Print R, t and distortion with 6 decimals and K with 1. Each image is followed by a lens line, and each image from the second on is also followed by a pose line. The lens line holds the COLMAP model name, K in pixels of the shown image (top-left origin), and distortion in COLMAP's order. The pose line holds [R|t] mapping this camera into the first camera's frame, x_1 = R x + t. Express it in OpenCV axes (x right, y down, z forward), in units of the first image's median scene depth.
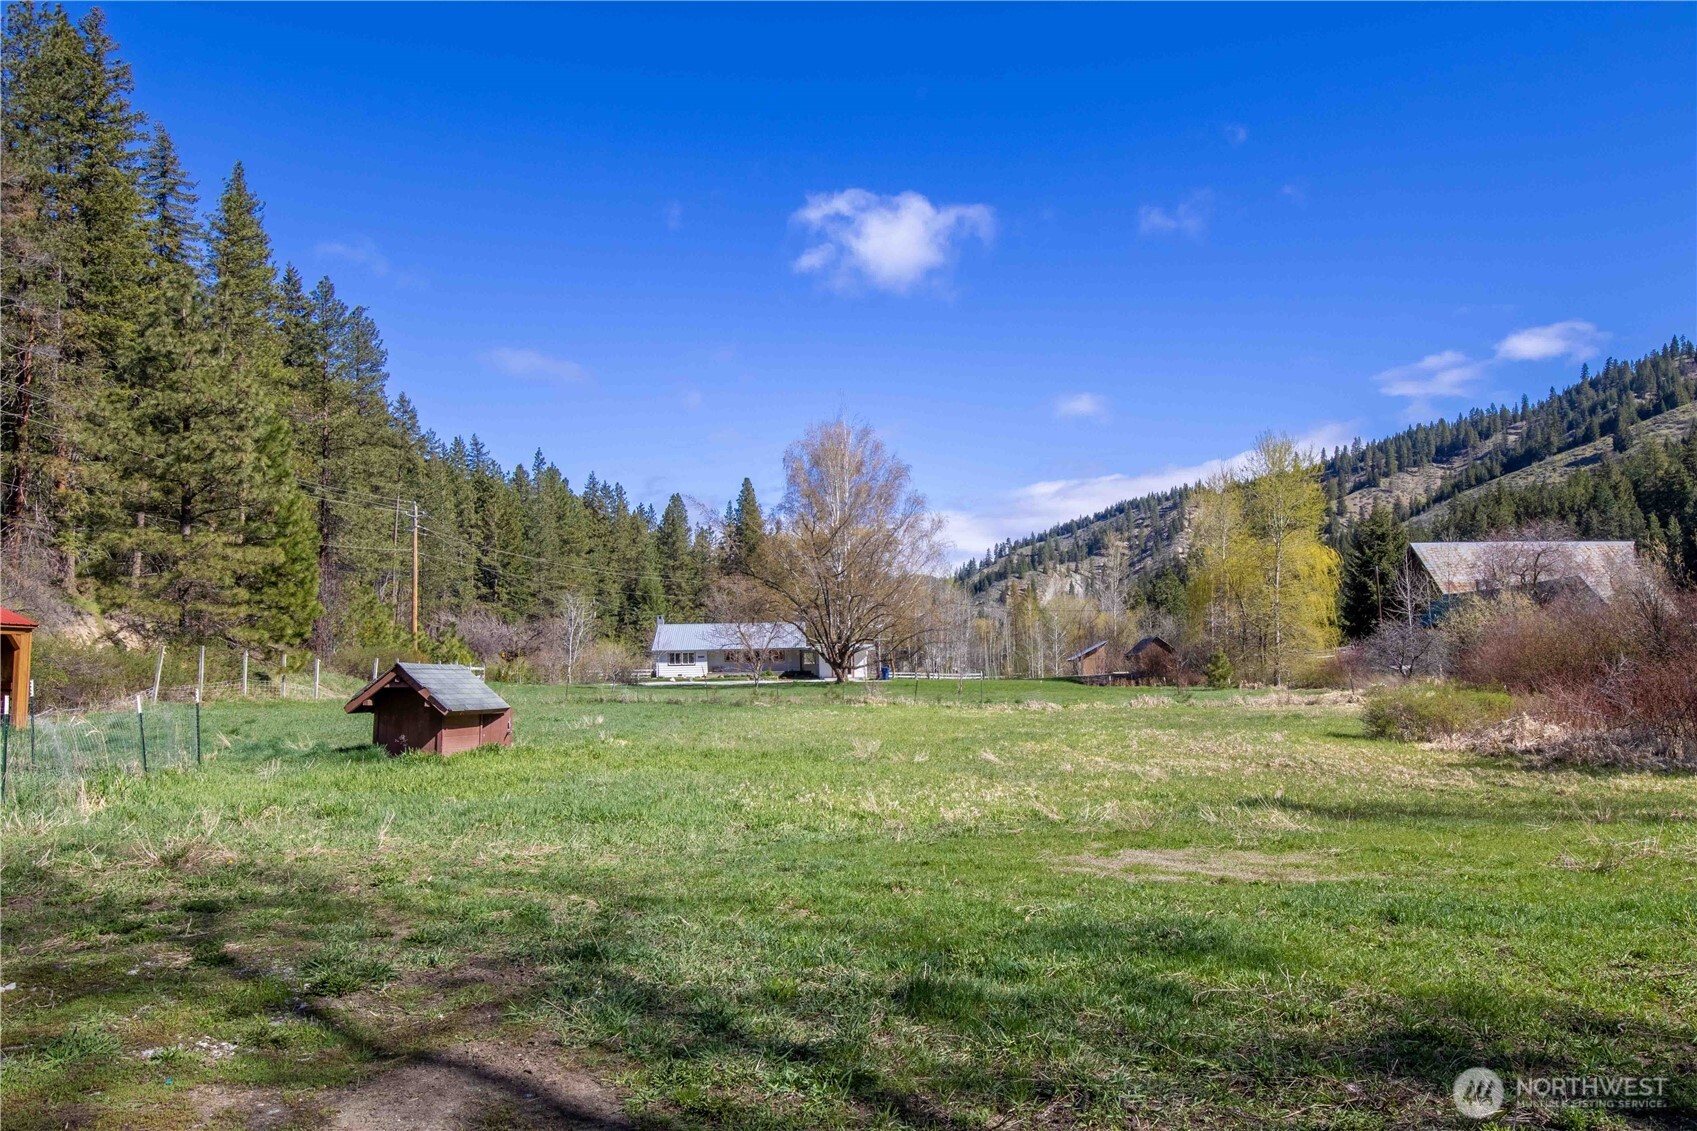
lens RADIAL K [[1265.7, 0, 854.7], [0, 1265.7, 564.4], [0, 0, 1]] dist [-0.019963, -0.010640]
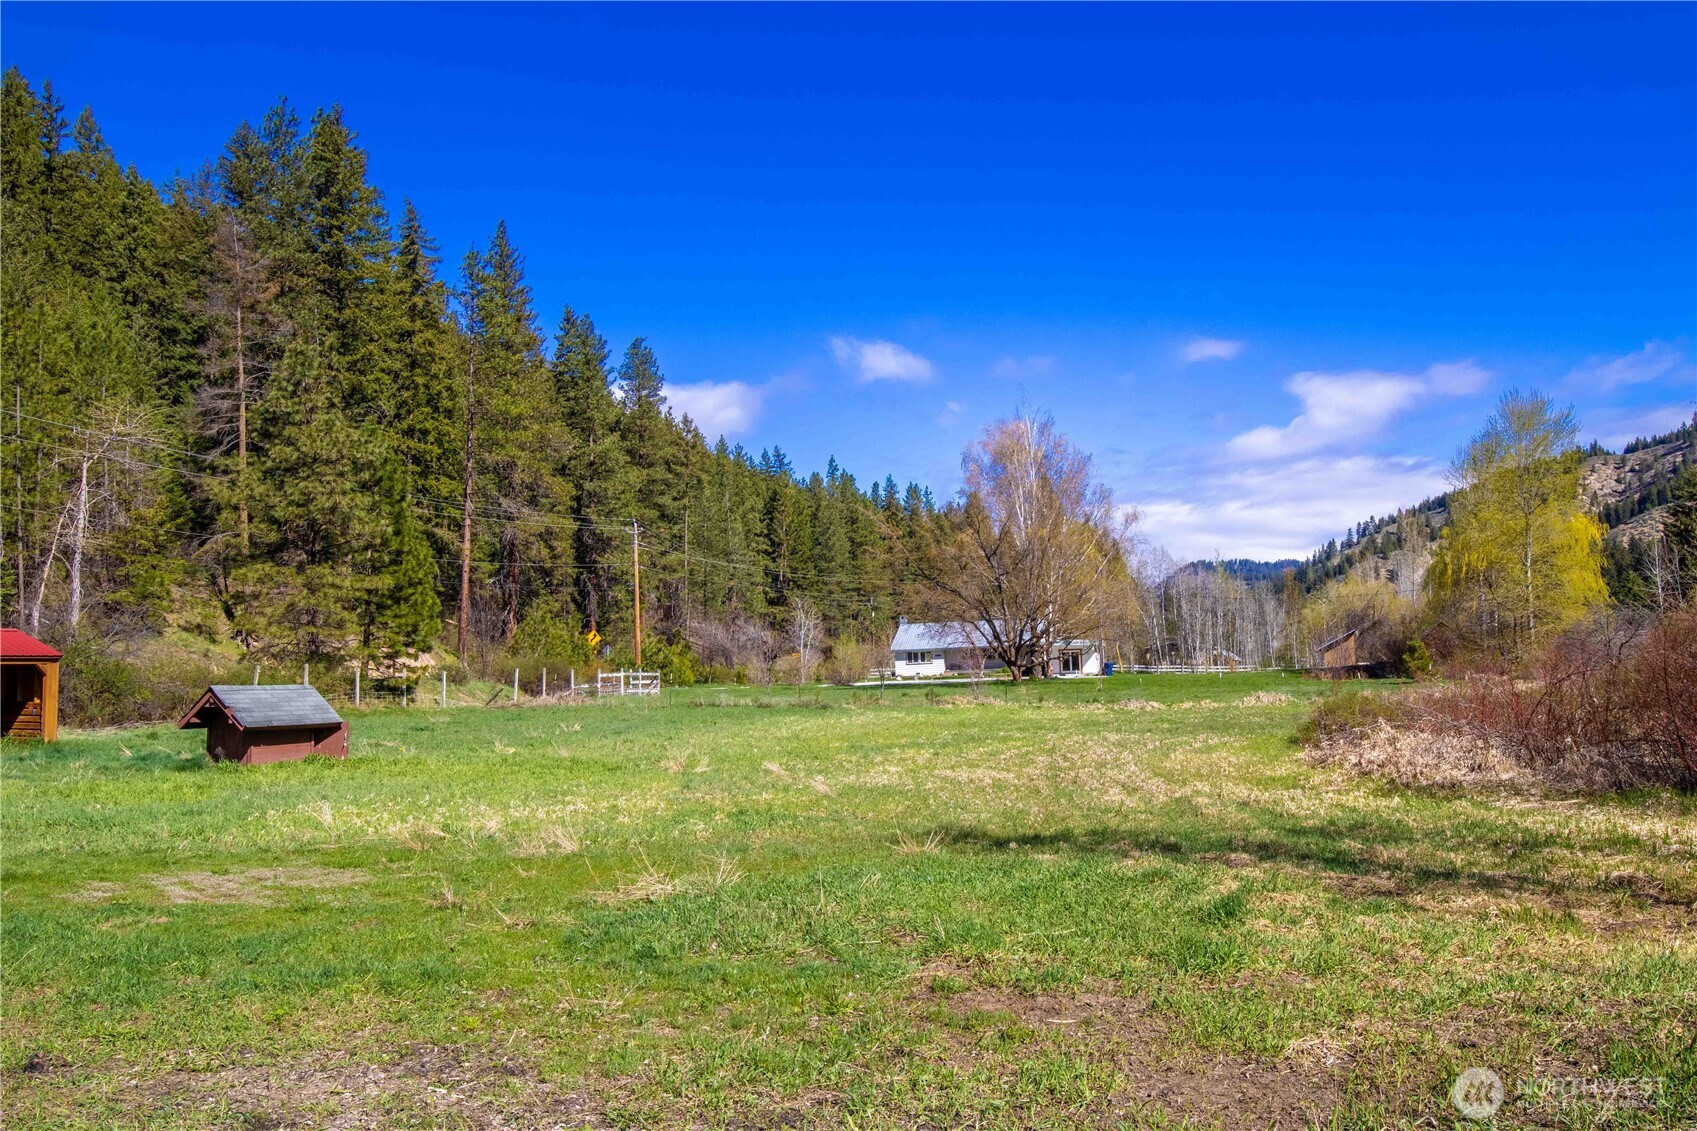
lens RADIAL K [[1265.7, 0, 861.4], [0, 1265.7, 575.0], [0, 0, 1]] dist [-0.019963, -0.010640]
pose [[0.958958, -0.037647, -0.281039, 0.109255], [0.041507, 0.999108, 0.007790, -0.001820], [0.280495, -0.019135, 0.959665, 0.009282]]
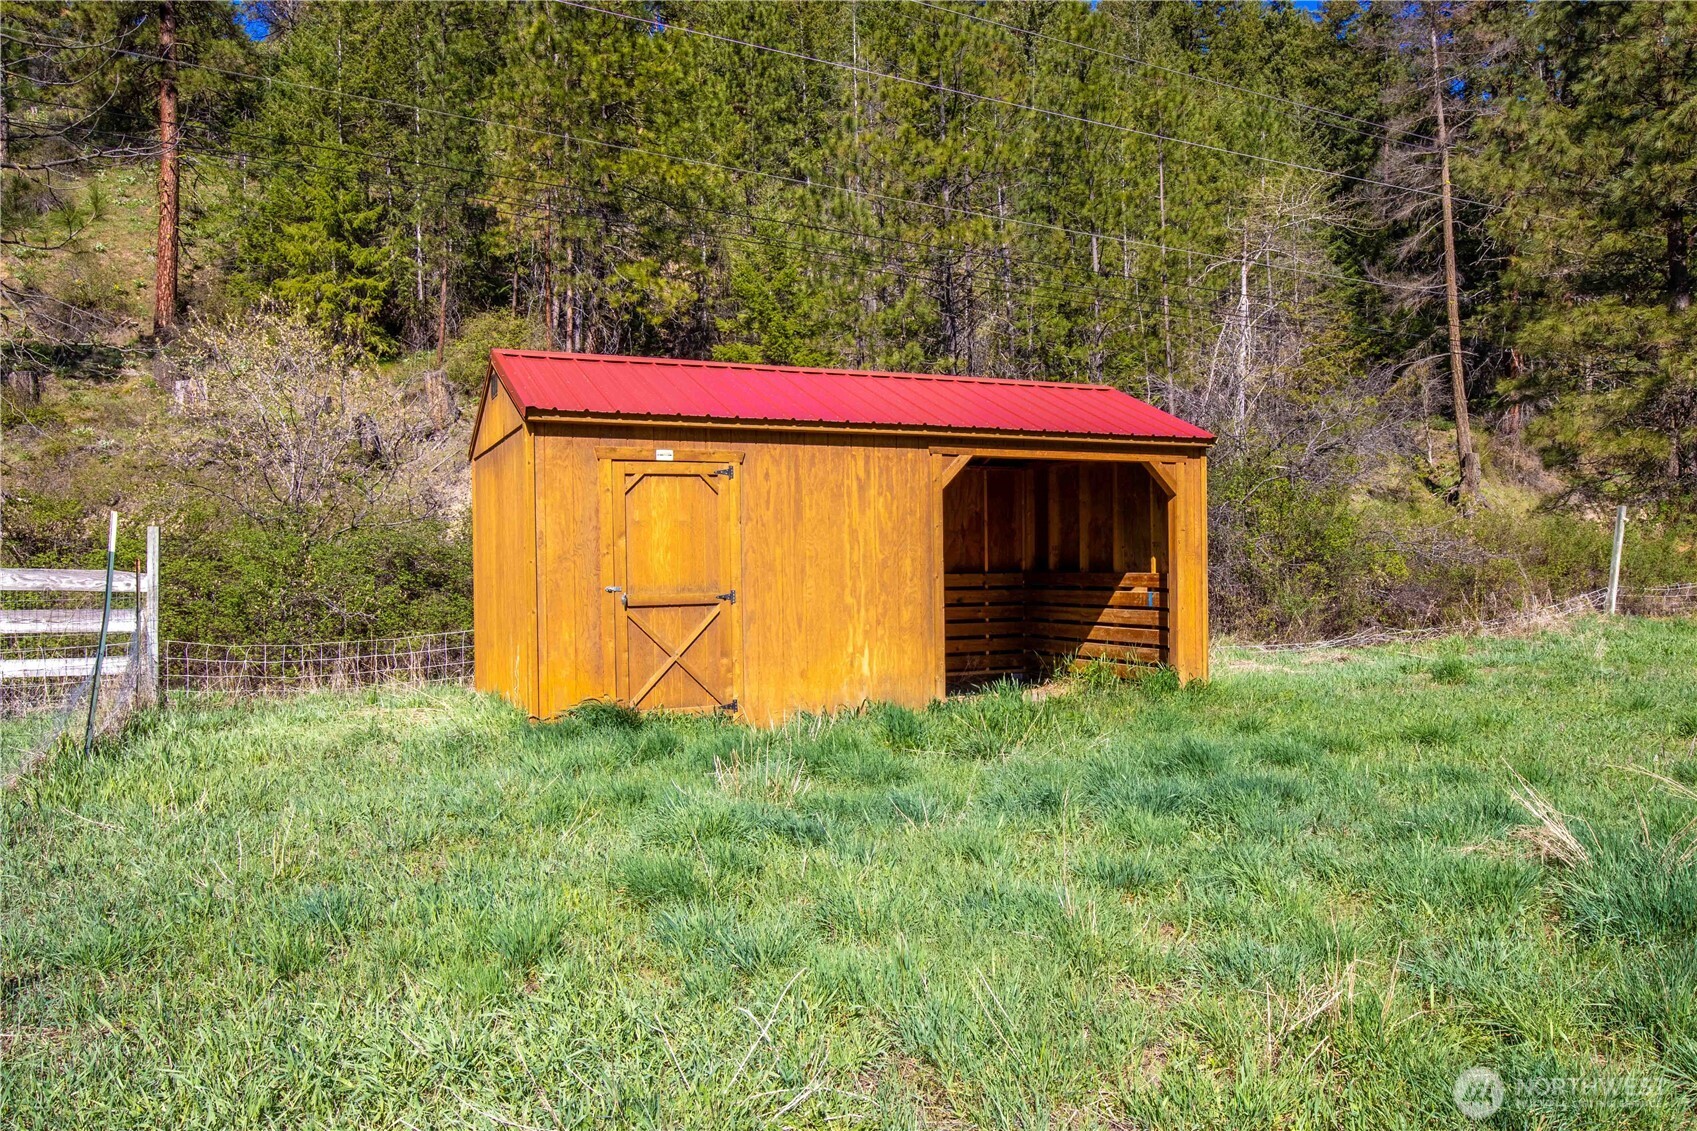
lens RADIAL K [[1265.7, 0, 862.0], [0, 1265.7, 567.2], [0, 0, 1]] dist [-0.019963, -0.010640]
pose [[0.420092, -0.019396, -0.907274, -0.073648], [0.084774, 0.996238, 0.017955, 0.018057], [0.903513, -0.084456, 0.420156, 0.169403]]
